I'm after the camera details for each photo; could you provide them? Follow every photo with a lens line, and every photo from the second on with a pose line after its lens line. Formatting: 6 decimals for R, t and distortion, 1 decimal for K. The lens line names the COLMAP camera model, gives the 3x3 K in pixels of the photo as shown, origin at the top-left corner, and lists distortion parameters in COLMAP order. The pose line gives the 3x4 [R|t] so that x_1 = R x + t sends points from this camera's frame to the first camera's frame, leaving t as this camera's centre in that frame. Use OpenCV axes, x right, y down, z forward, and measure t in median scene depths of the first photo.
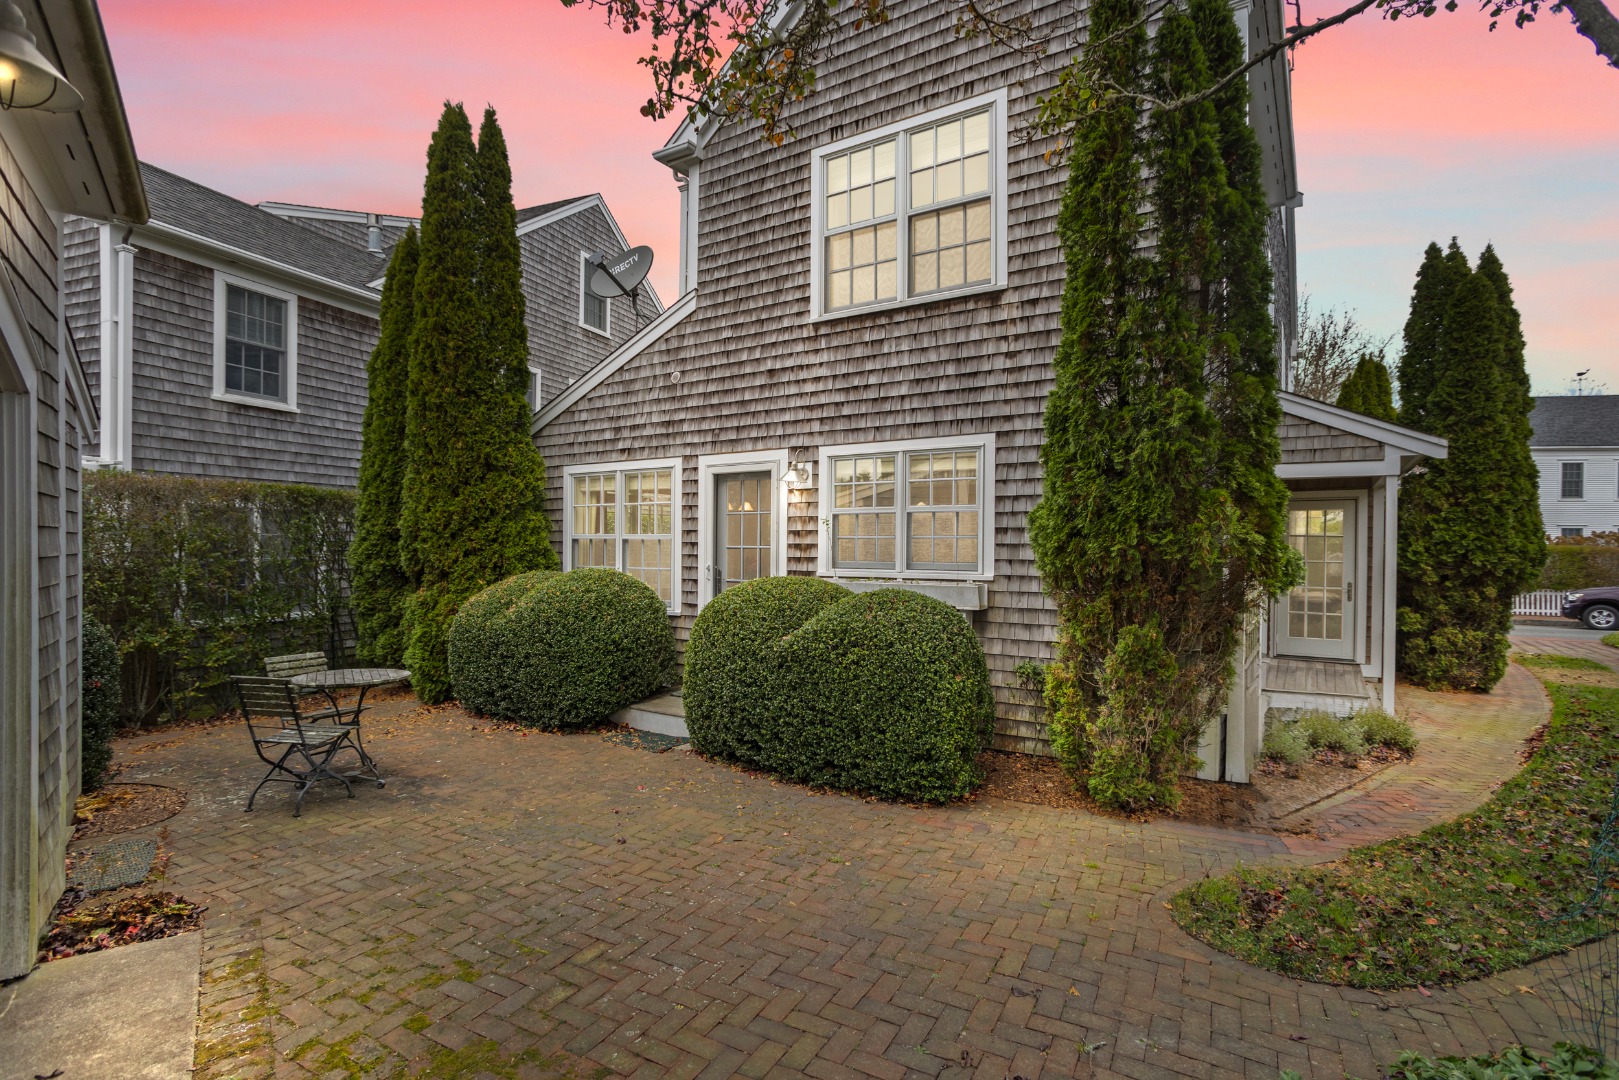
lens RADIAL K [[779.4, 0, 812.4], [0, 779.4, 553.1], [0, 0, 1]] dist [-0.060754, 0.034339]
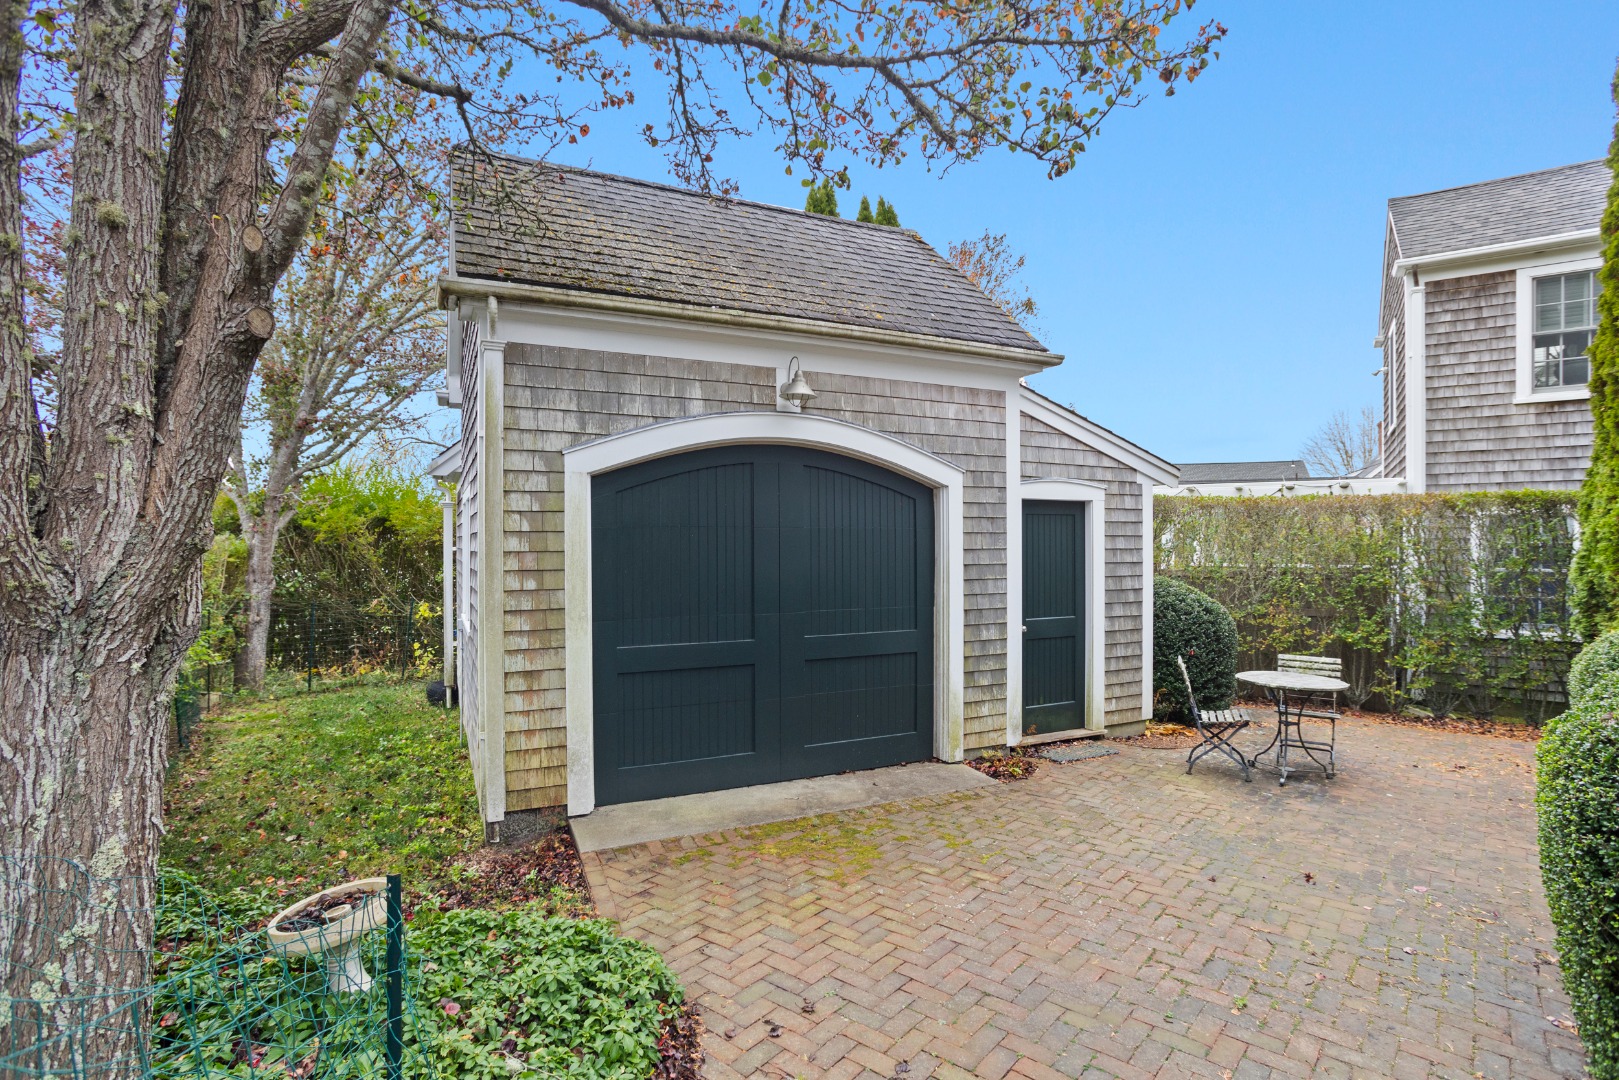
lens RADIAL K [[779.4, 0, 812.4], [0, 779.4, 553.1], [0, 0, 1]] dist [-0.060754, 0.034339]
pose [[-0.188505, 0.010832, -0.982012, 0.361013], [-0.008730, 0.999881, 0.012705, -0.016809], [0.982033, 0.010968, -0.188388, 0.323094]]
